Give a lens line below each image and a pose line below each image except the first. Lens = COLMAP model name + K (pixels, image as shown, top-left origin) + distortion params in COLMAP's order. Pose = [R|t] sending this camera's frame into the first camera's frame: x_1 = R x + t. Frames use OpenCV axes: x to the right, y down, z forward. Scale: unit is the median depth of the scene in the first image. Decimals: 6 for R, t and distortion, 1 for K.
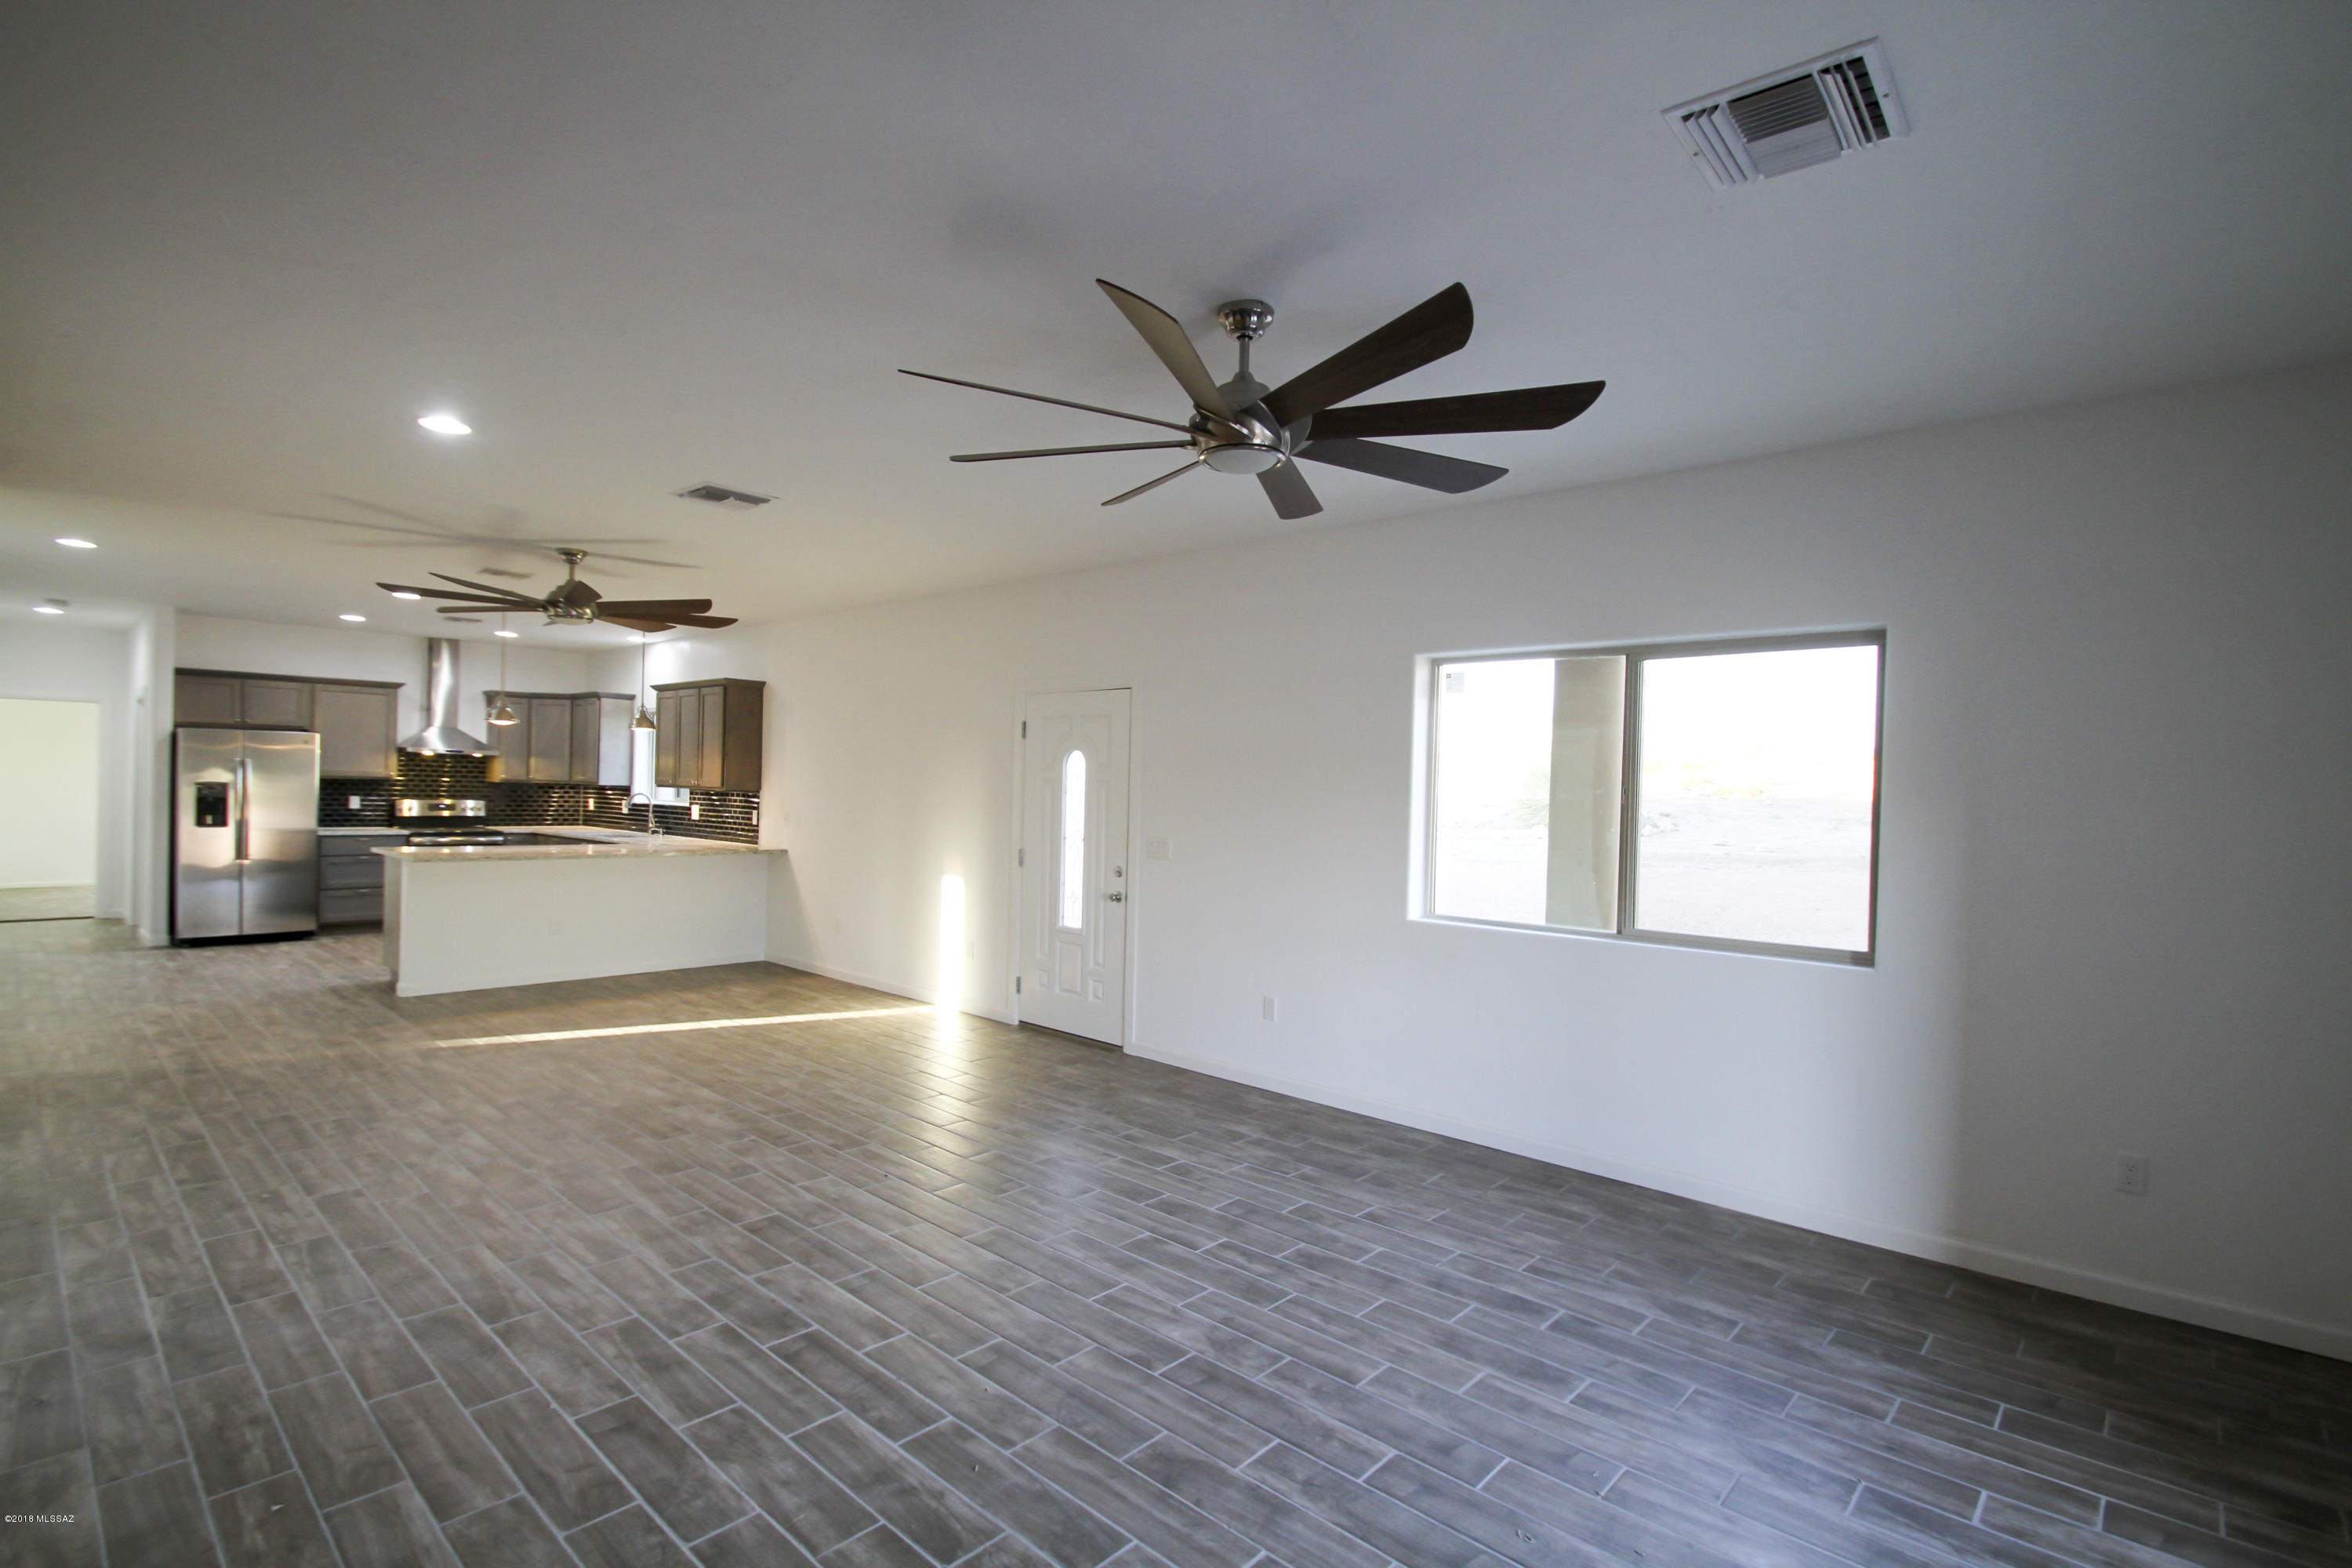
lens RADIAL K [[1119.9, 0, 1172.9], [0, 1119.9, 792.1], [0, 0, 1]] dist [-0.002055, -0.000495]
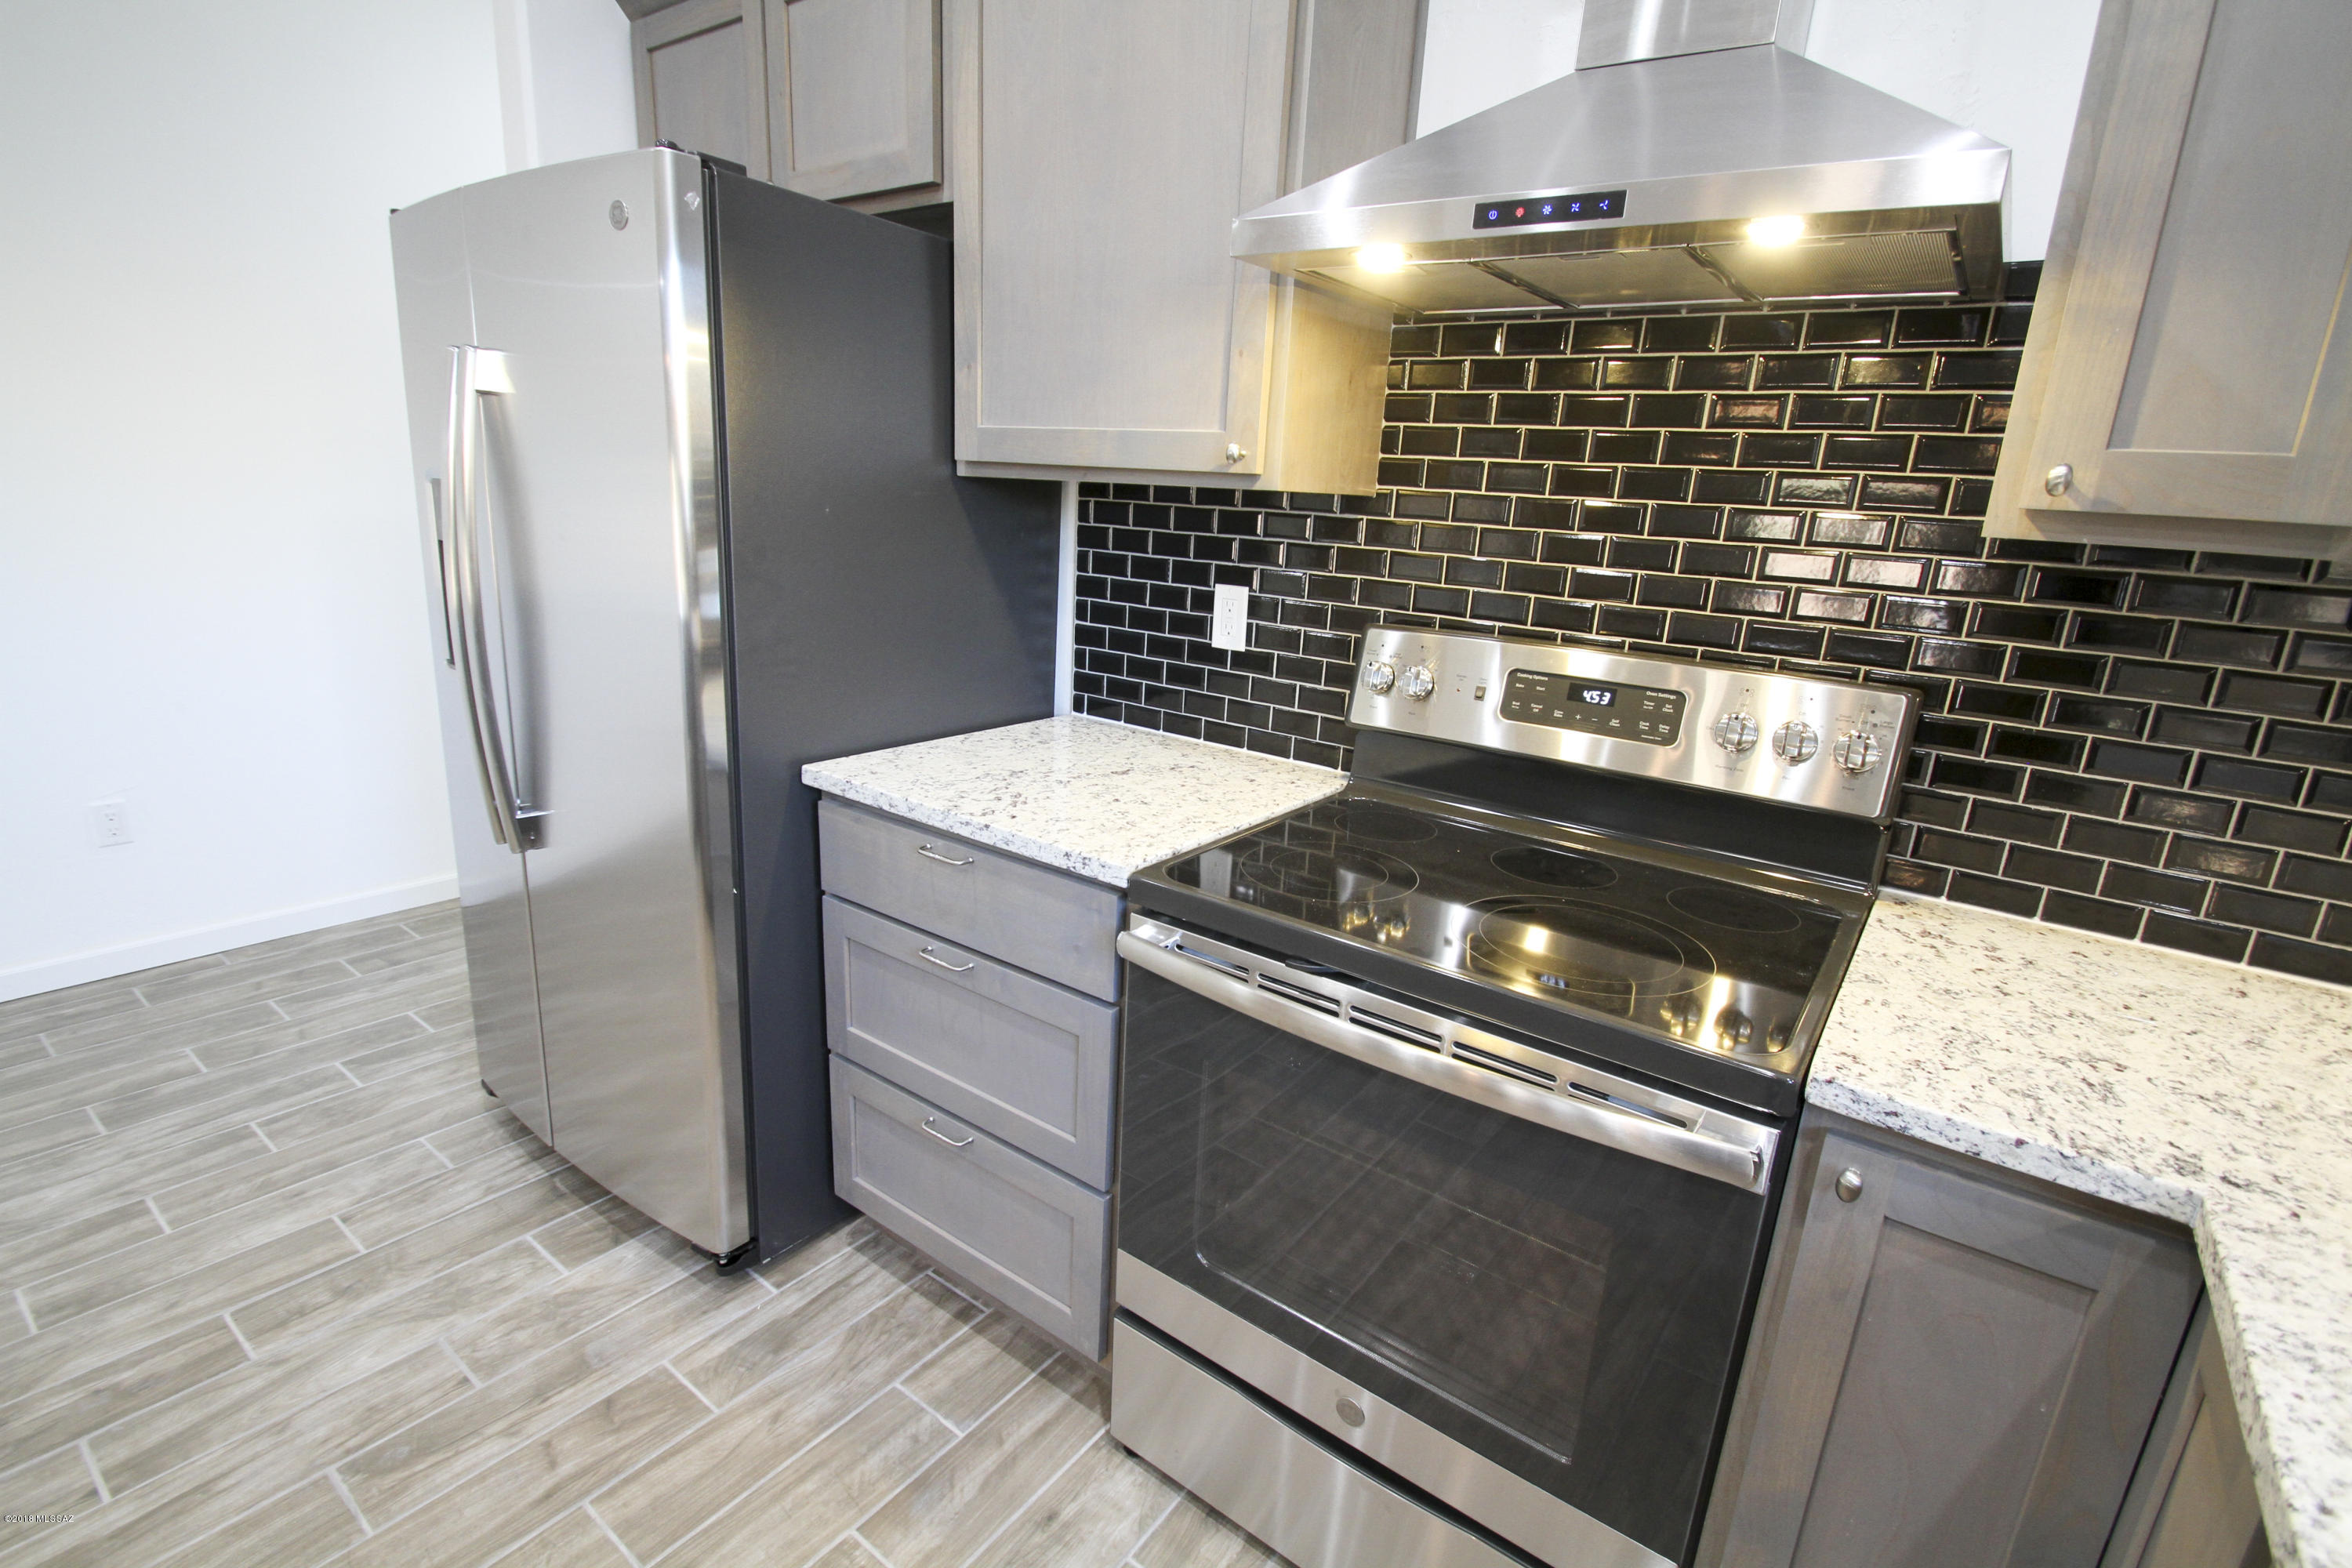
lens RADIAL K [[1119.9, 0, 1172.9], [0, 1119.9, 792.1], [0, 0, 1]] dist [-0.002055, -0.000495]
pose [[0.120282, 0.241455, -0.962929, -0.528395], [-0.054276, 0.970120, 0.236478, -0.006896], [0.991255, 0.023819, 0.129793, 0.949336]]
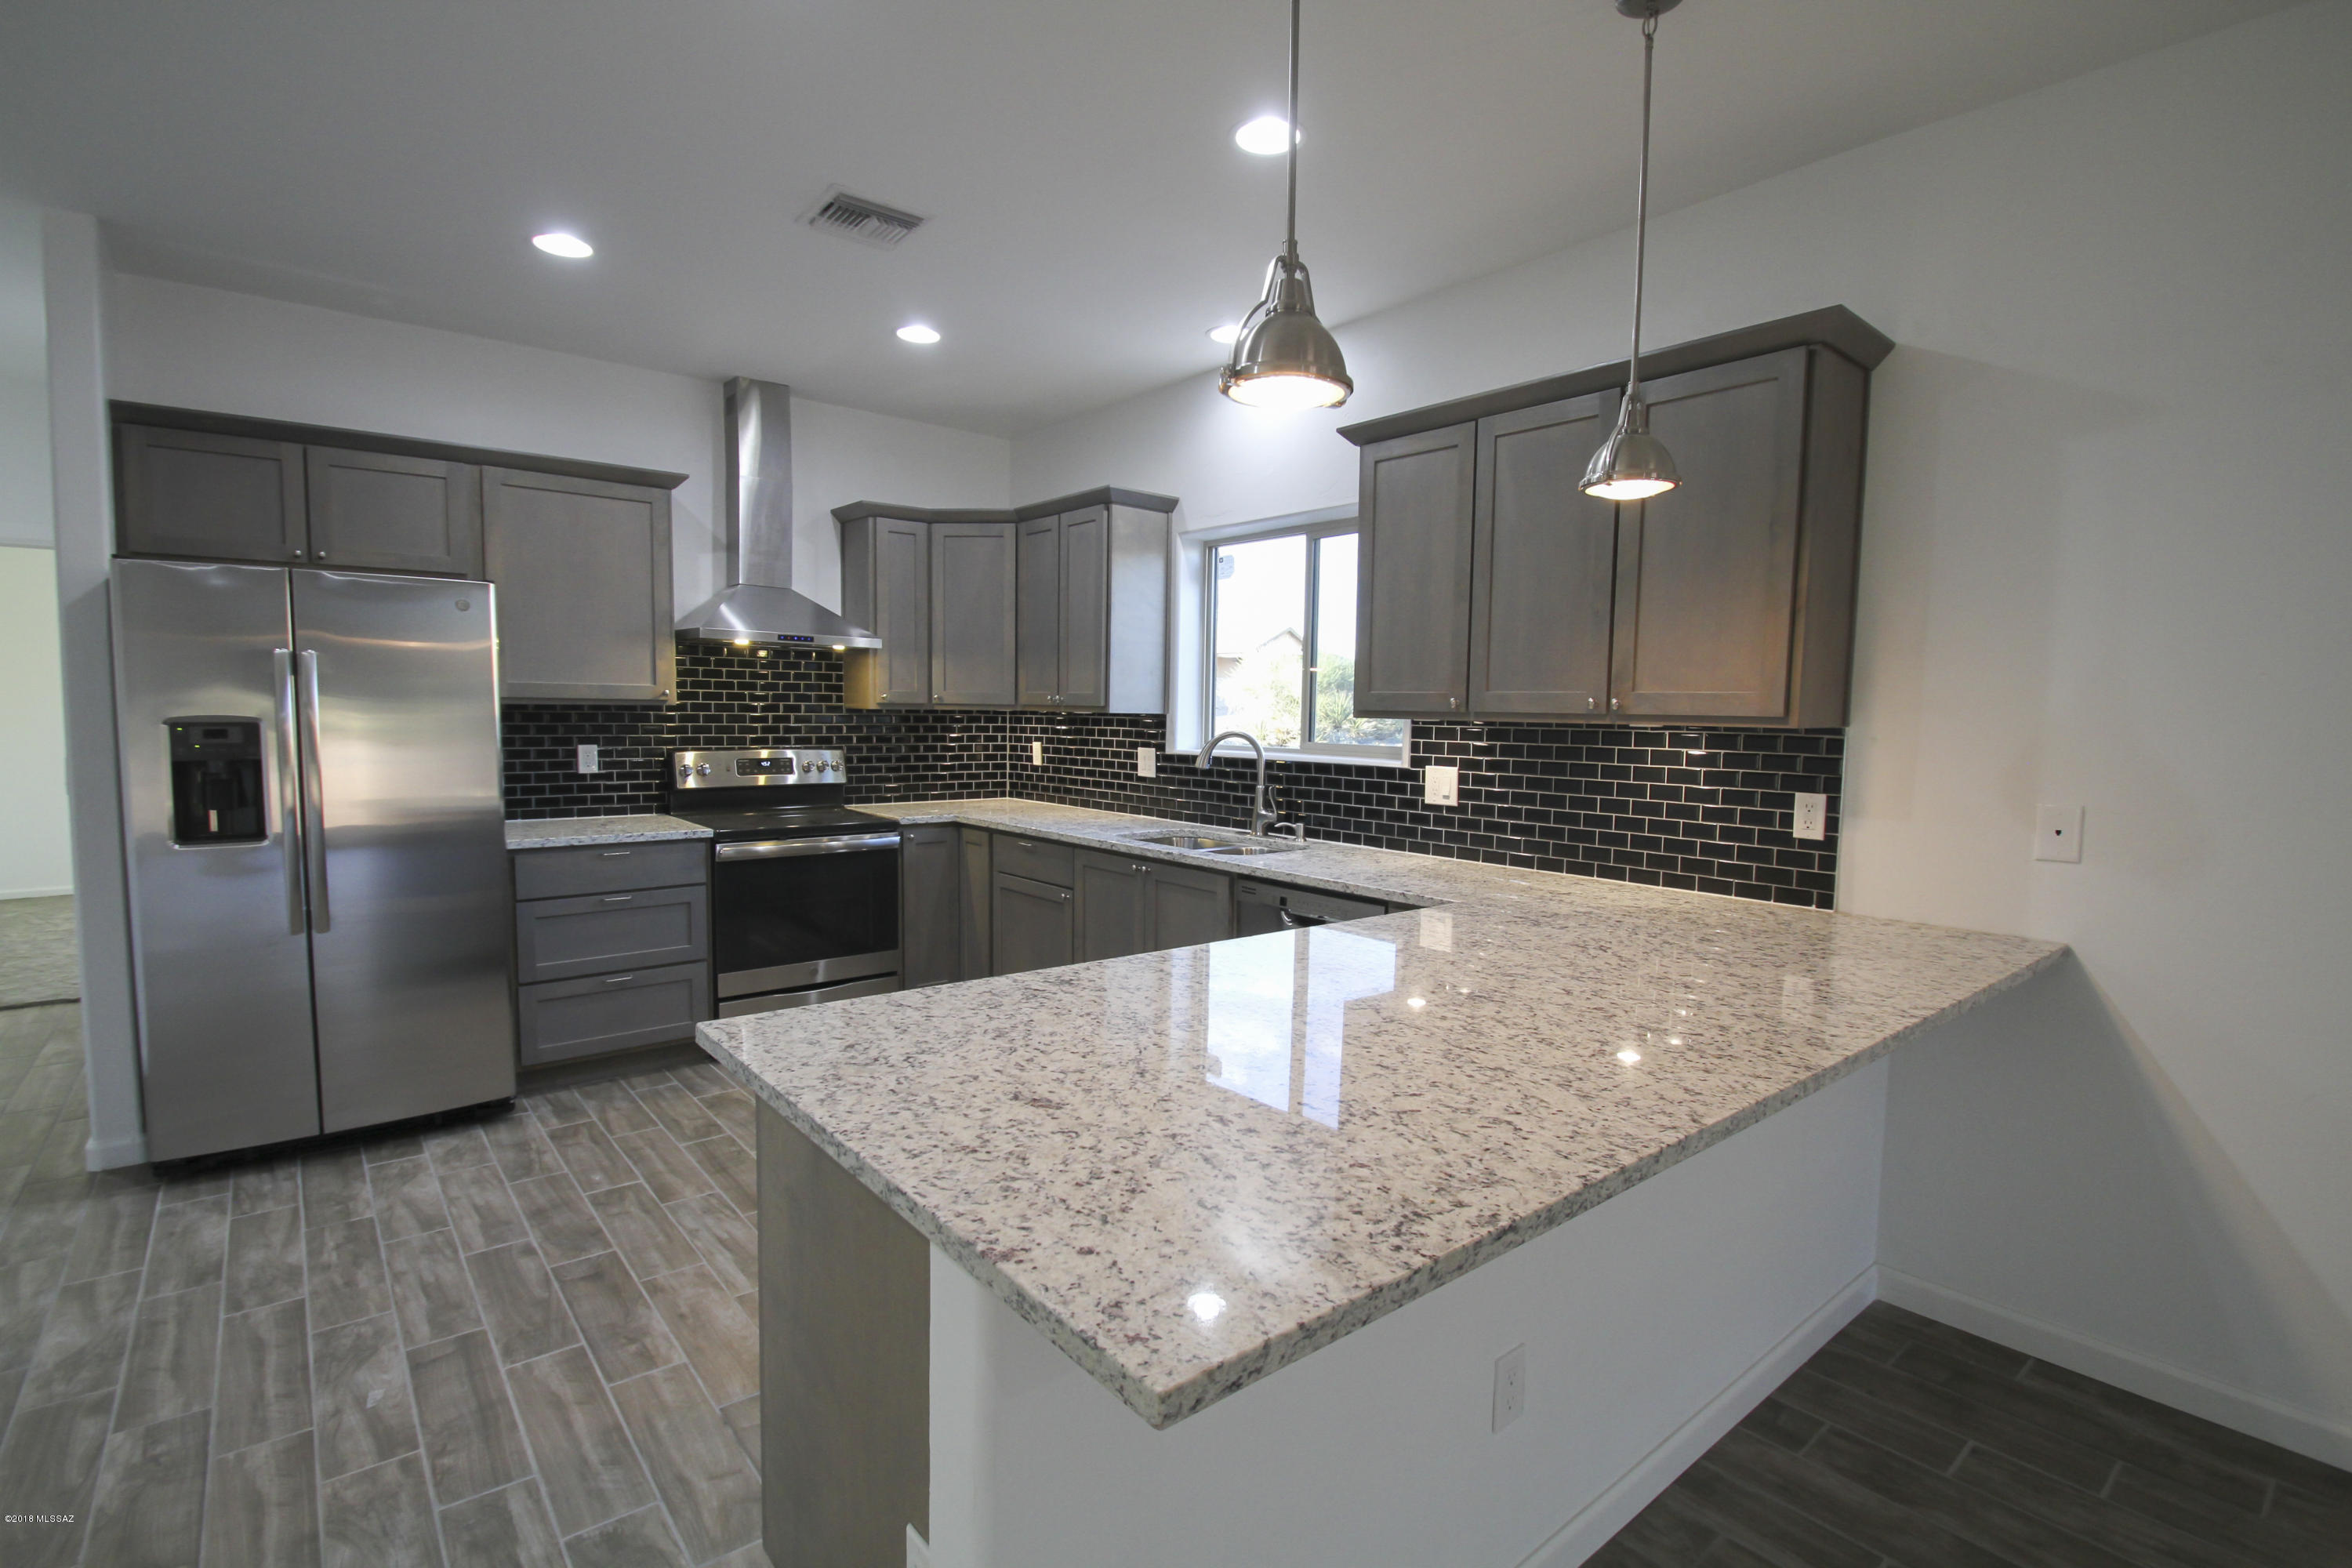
lens RADIAL K [[1101.5, 0, 1142.1], [0, 1101.5, 787.9], [0, 0, 1]] dist [-0.002042, -0.000621]
pose [[0.989661, -0.000880, -0.143425, -0.447109], [0.010732, 0.997632, 0.067933, -0.006495], [0.143025, -0.068769, 0.987327, 0.596178]]
